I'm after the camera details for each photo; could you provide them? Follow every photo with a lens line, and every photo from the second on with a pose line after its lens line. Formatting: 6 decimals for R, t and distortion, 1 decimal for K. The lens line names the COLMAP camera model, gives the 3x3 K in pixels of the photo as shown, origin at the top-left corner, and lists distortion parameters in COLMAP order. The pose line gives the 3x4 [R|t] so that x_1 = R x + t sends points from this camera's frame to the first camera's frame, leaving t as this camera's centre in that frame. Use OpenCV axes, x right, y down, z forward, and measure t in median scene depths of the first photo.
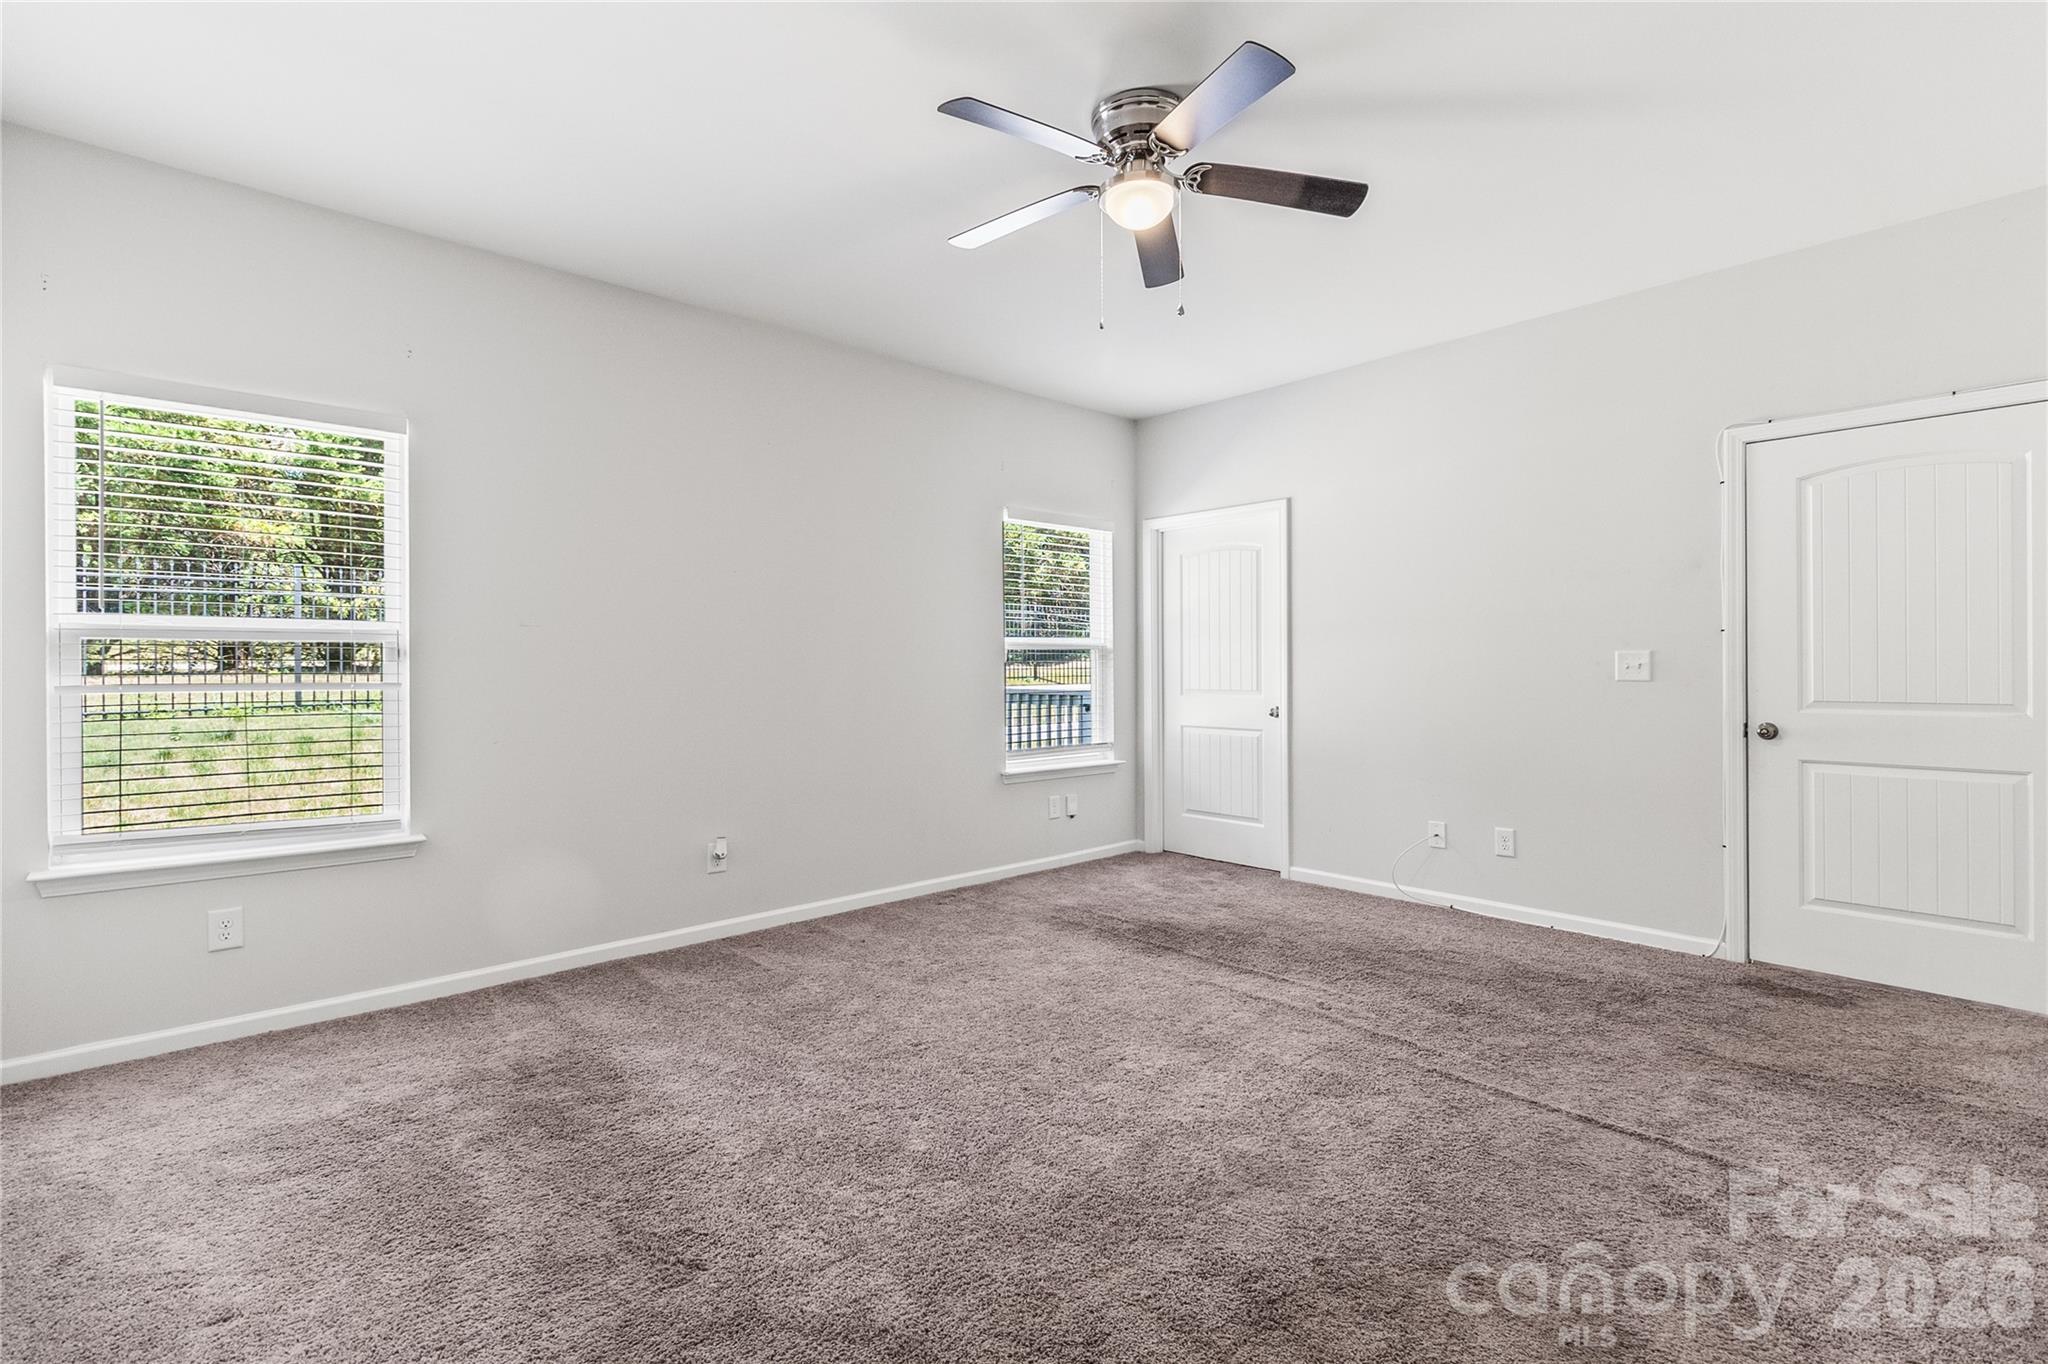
lens RADIAL K [[951.3, 0, 1031.4], [0, 951.3, 668.6], [0, 0, 1]] dist [-0.000288, 0.000464]
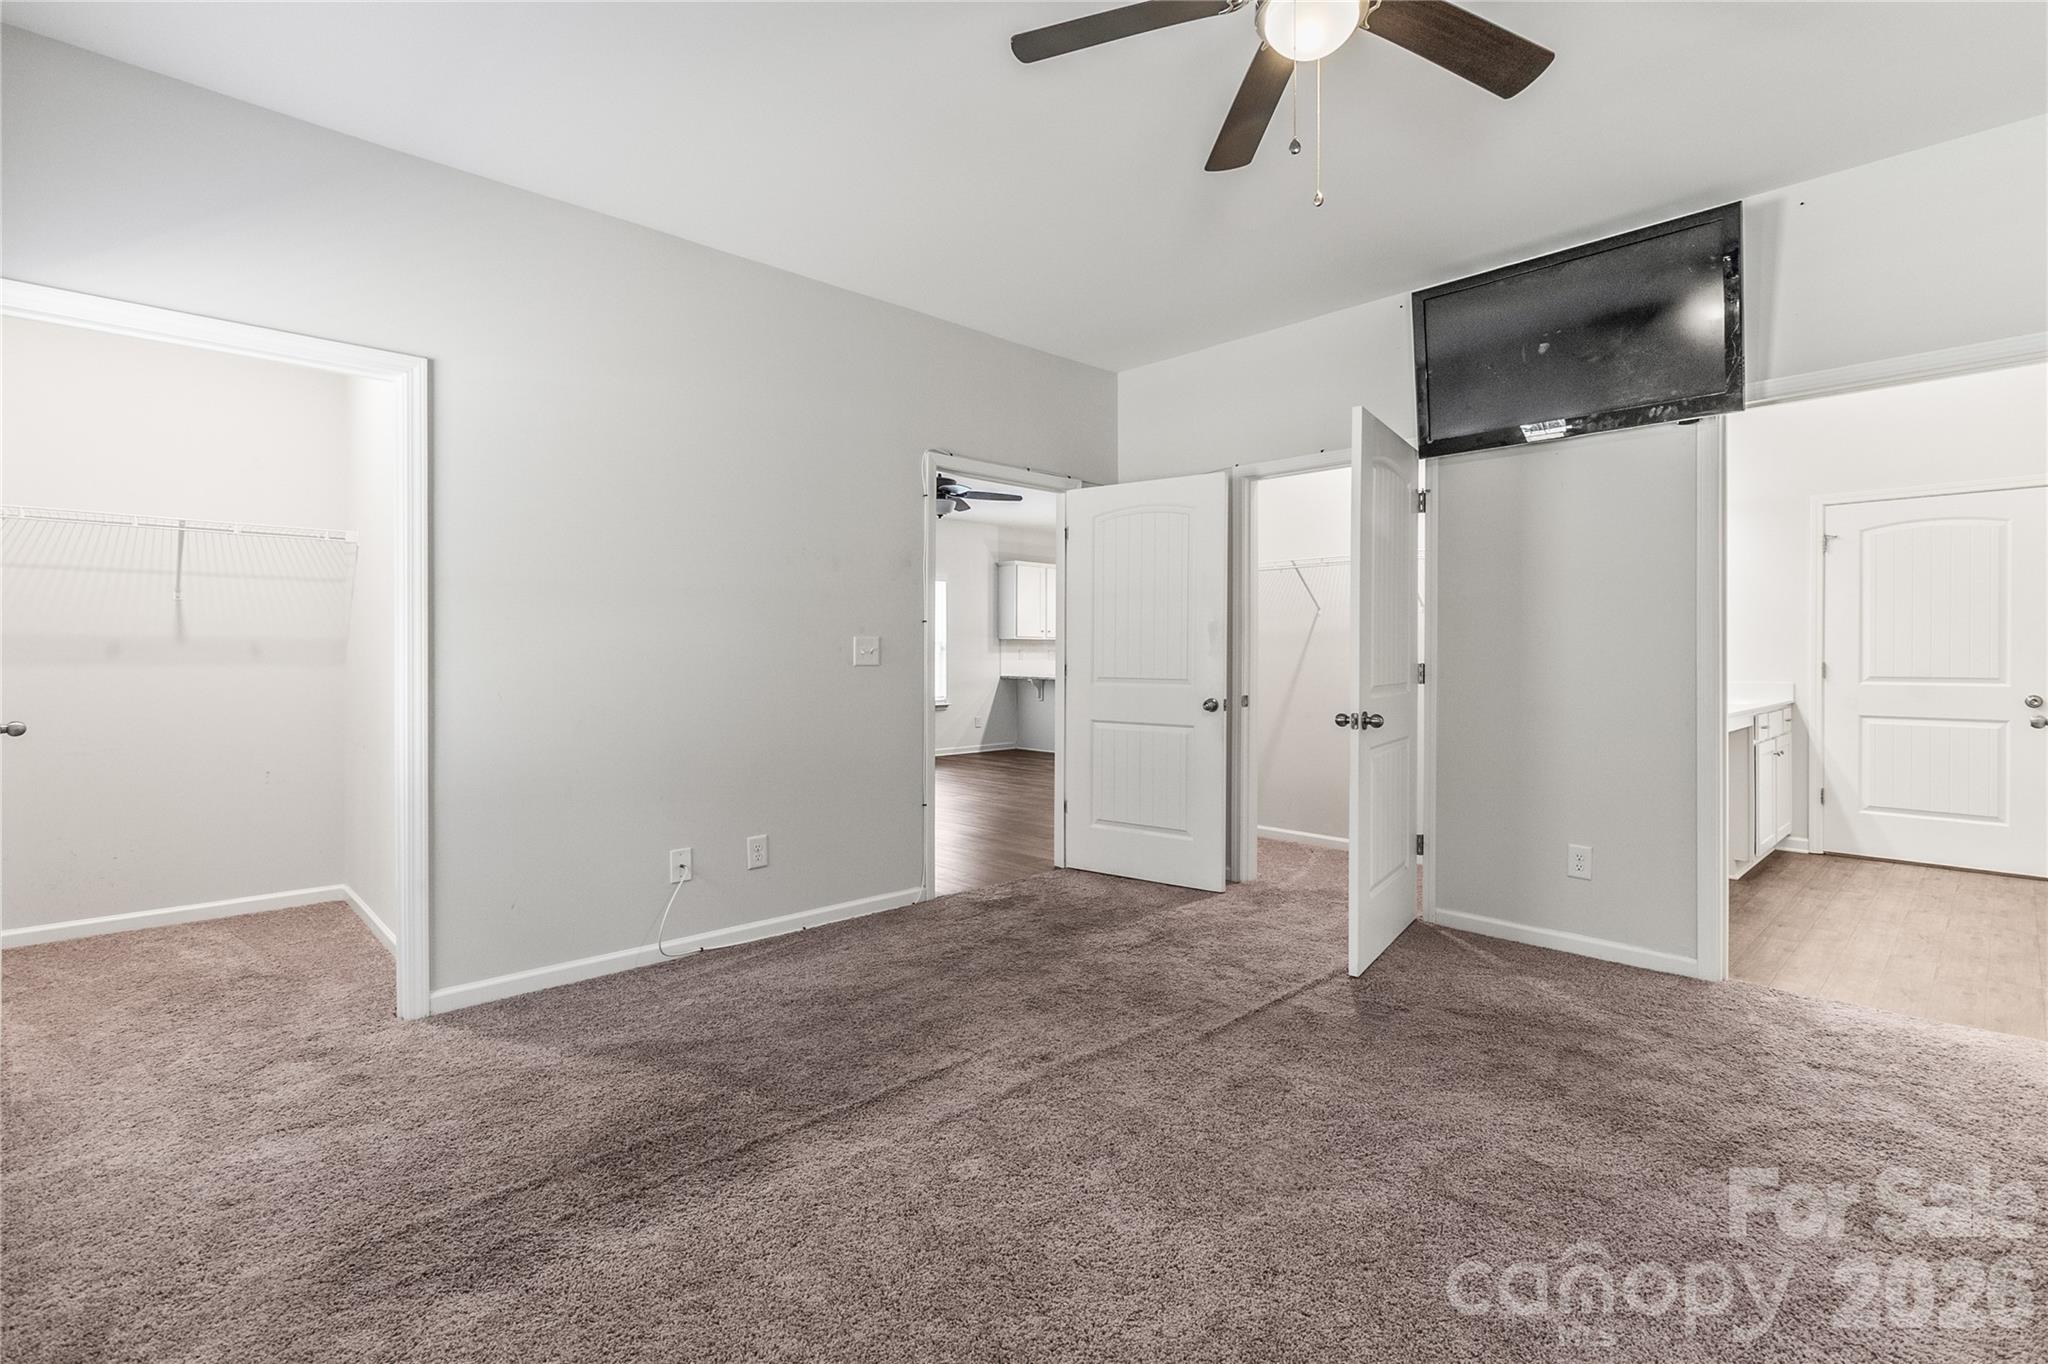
lens RADIAL K [[951.3, 0, 1031.4], [0, 951.3, 668.6], [0, 0, 1]] dist [-0.000288, 0.000464]
pose [[-0.046751, -0.013309, 0.998818, -0.427228], [-0.002098, 0.999910, 0.013225, 0.001634], [-0.998904, -0.001478, -0.046774, 0.868886]]
